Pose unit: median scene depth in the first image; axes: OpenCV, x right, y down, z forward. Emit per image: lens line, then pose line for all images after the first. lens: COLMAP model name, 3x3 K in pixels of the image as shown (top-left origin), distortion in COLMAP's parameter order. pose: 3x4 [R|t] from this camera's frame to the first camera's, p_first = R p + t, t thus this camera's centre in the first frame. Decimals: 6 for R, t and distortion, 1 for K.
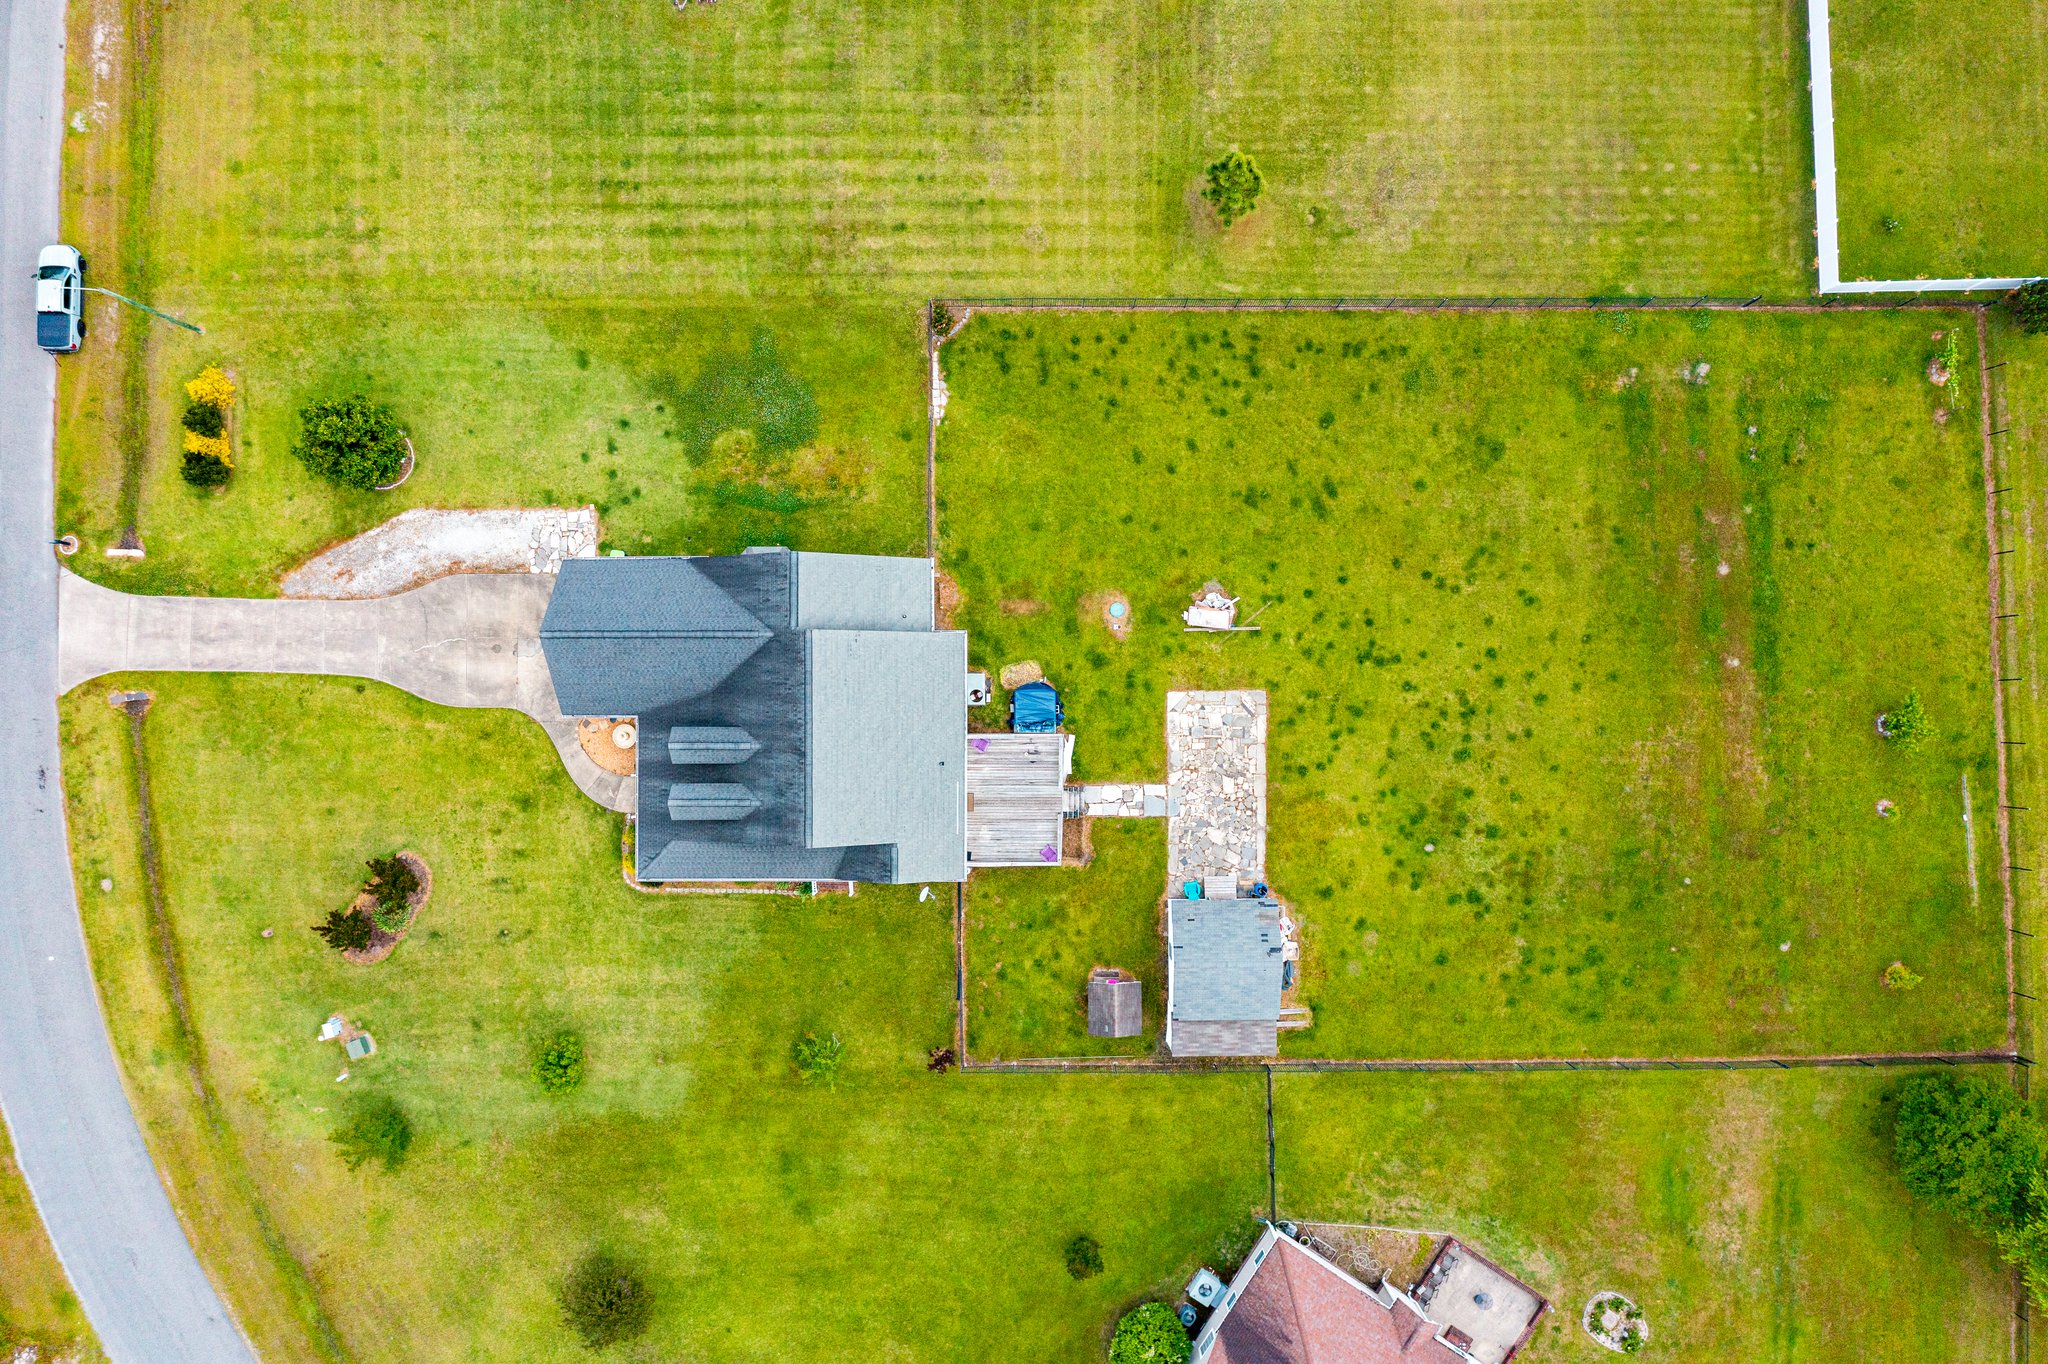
lens RADIAL K [[1634.5, 0, 1027.5], [0, 1634.5, 671.2], [0, 0, 1]] dist [-0.011549, -0.002557]
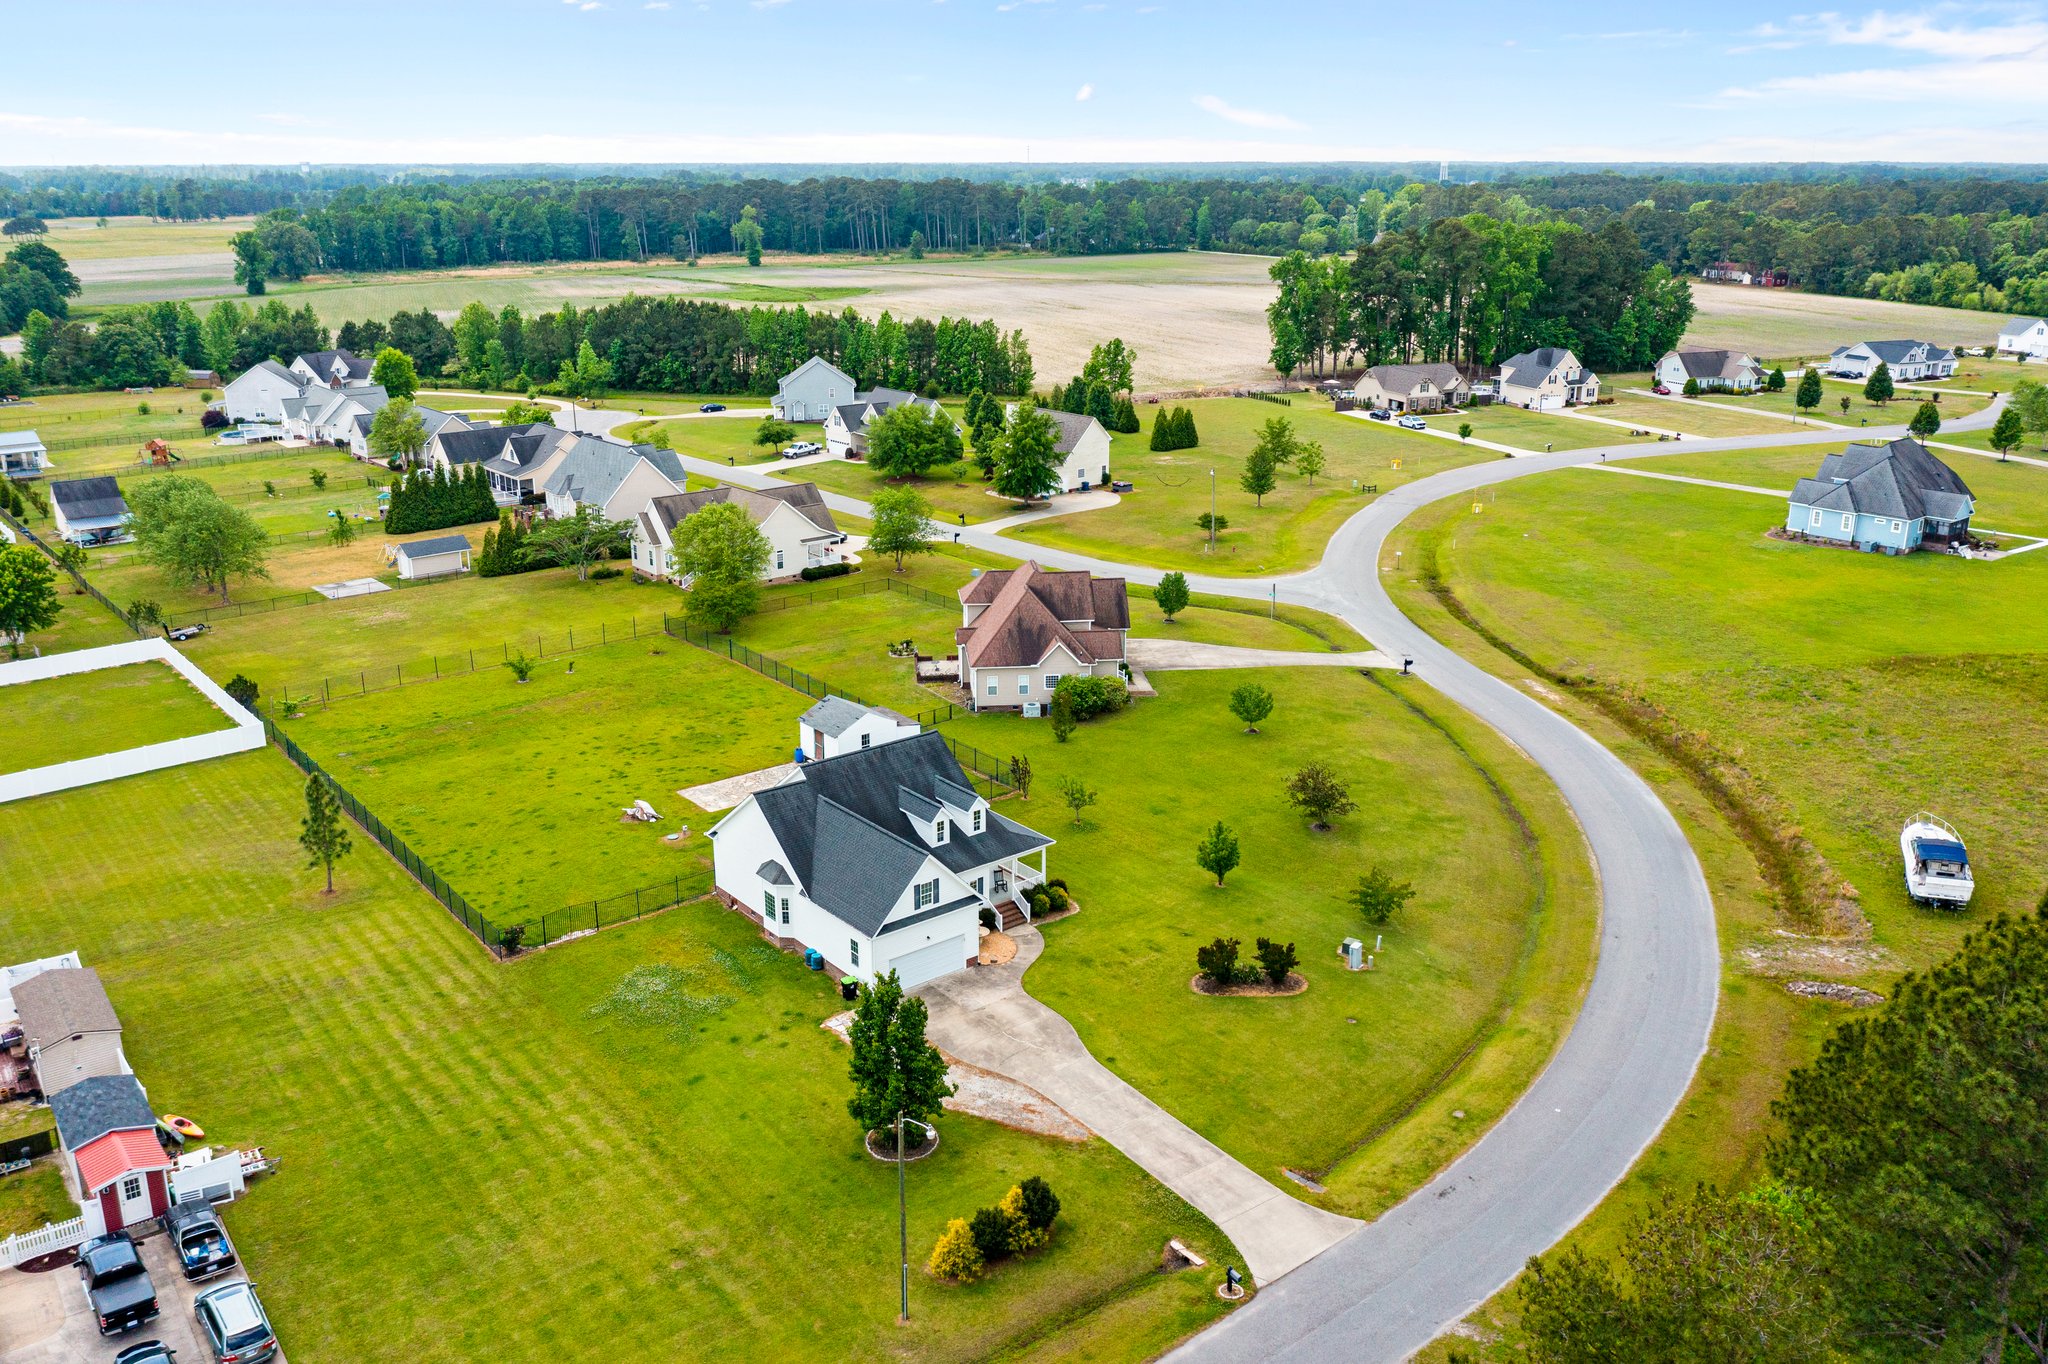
lens RADIAL K [[1633.2, 0, 1007.6], [0, 1633.2, 633.7], [0, 0, 1]] dist [-0.005078, -0.000488]
pose [[-0.621935, -0.201270, 0.756761, -1.051011], [0.783032, -0.150427, 0.603517, -0.582916], [-0.007633, 0.967916, 0.251157, 0.509034]]
